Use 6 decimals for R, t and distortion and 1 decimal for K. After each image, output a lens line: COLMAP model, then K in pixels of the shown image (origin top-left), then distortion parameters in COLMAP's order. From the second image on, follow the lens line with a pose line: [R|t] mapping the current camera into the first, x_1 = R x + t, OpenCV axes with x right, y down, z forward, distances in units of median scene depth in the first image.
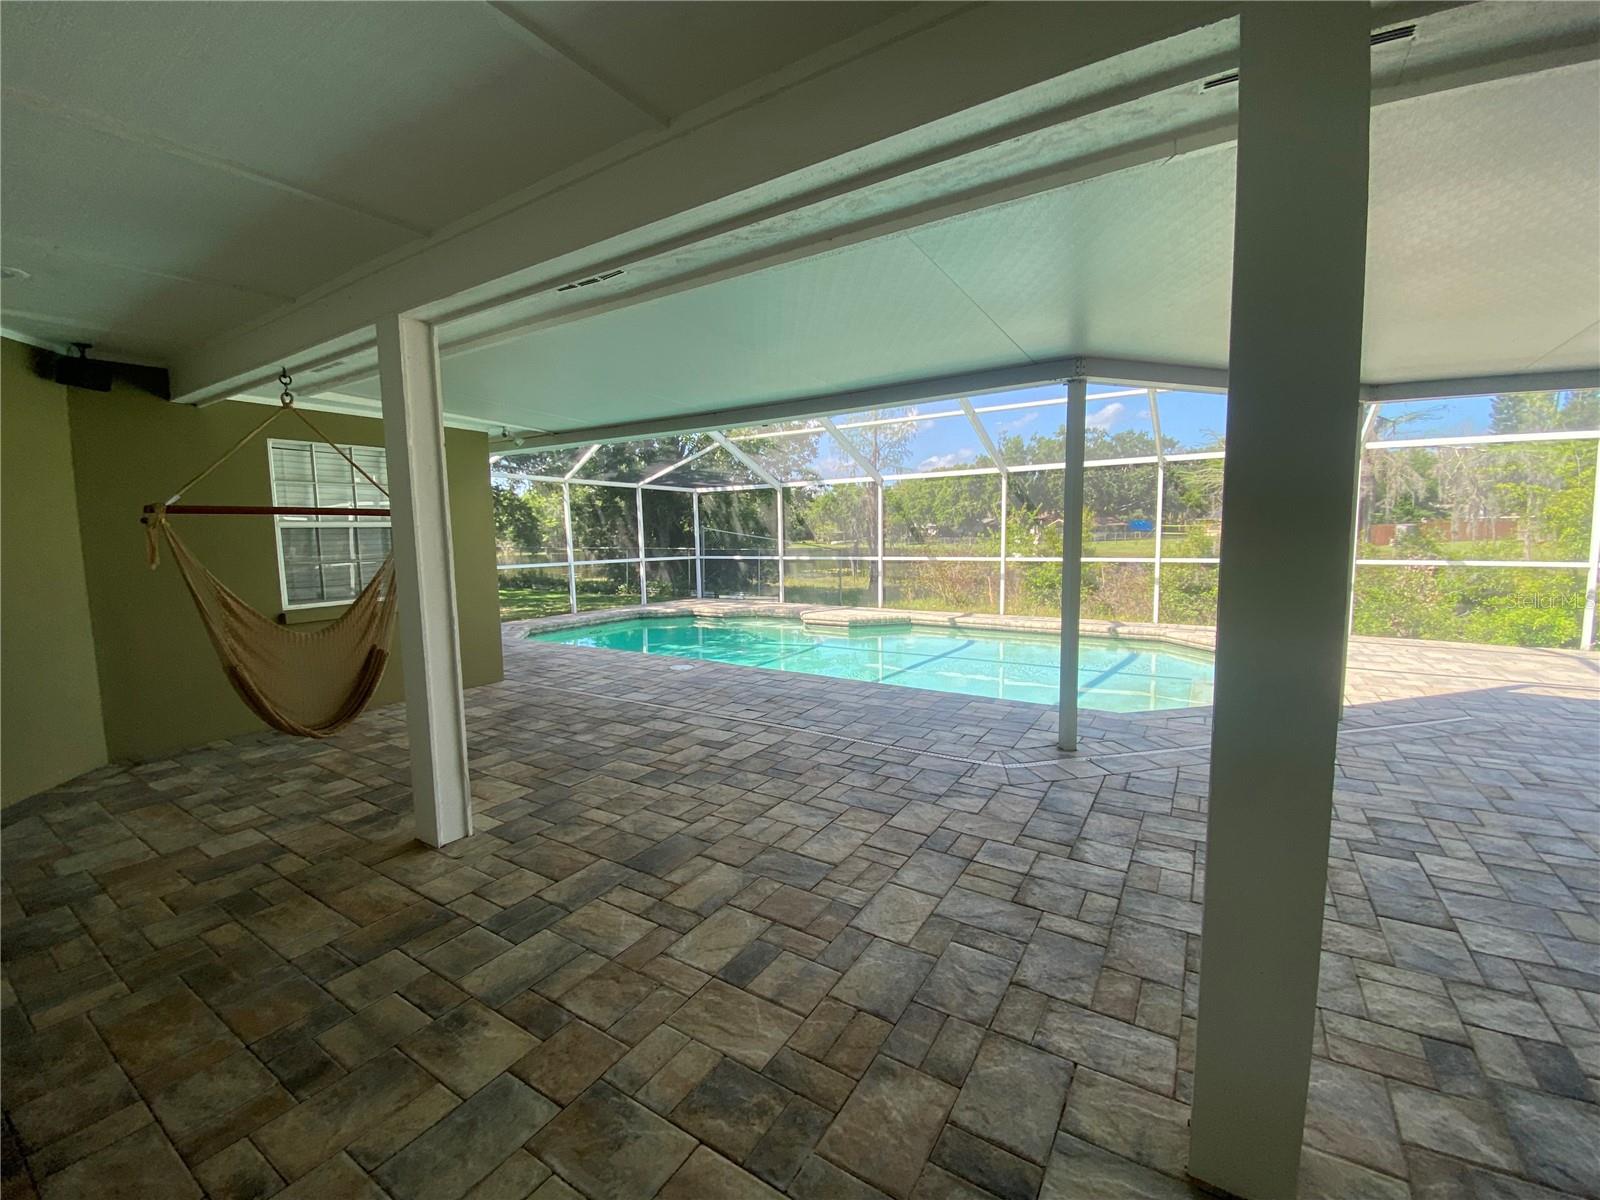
lens RADIAL K [[661.4, 0, 803.4], [0, 661.4, 597.0], [0, 0, 1]] dist [-0.009385, -0.002149]
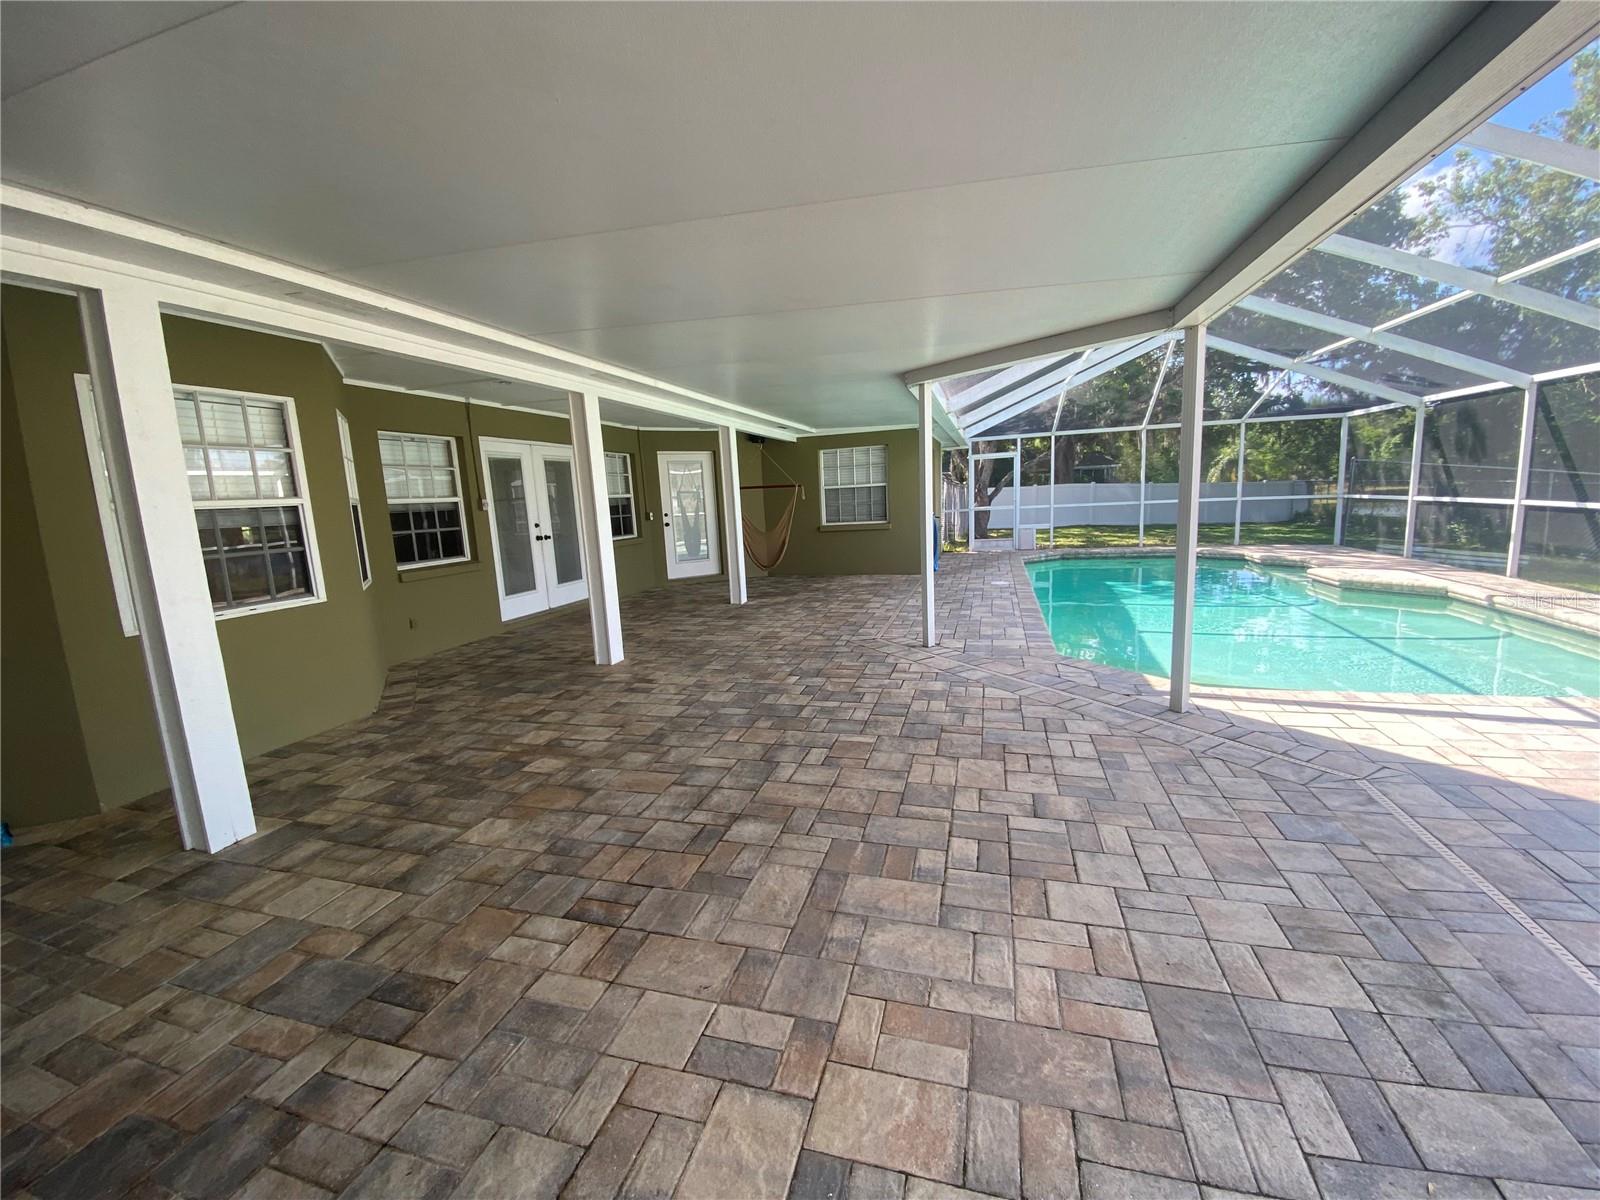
lens RADIAL K [[657.3, 0, 796.5], [0, 657.3, 599.0], [0, 0, 1]] dist [0.000378, -0.000155]
pose [[0.276324, 0.157336, -0.948098, 0.590840], [-0.056249, 0.987465, 0.147476, -0.020725], [0.959417, 0.012578, 0.281710, 0.120985]]
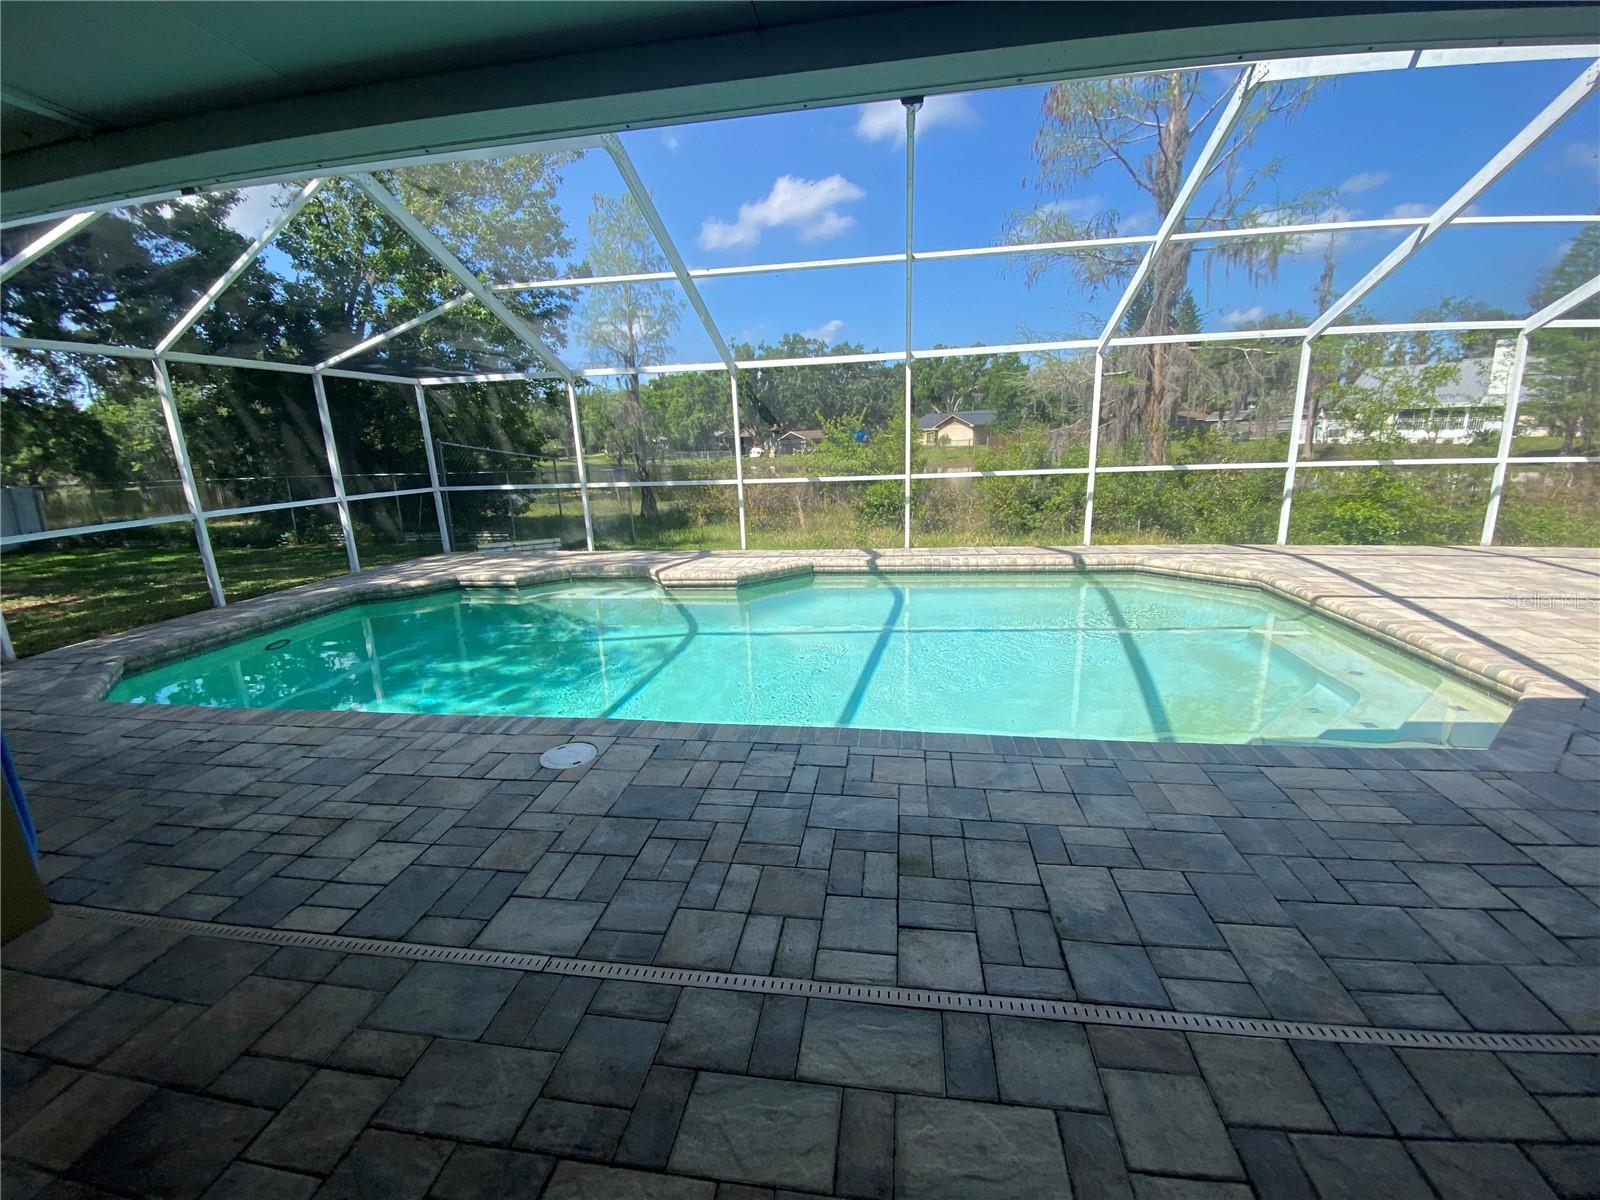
lens RADIAL K [[661.4, 0, 788.2], [0, 661.4, 600.3], [0, 0, 1]] dist [-0.009385, -0.002149]
pose [[0.920192, -0.108024, 0.376269, -0.123597], [0.058185, 0.988238, 0.141420, -0.030269], [-0.387120, -0.108241, 0.915654, 0.334393]]
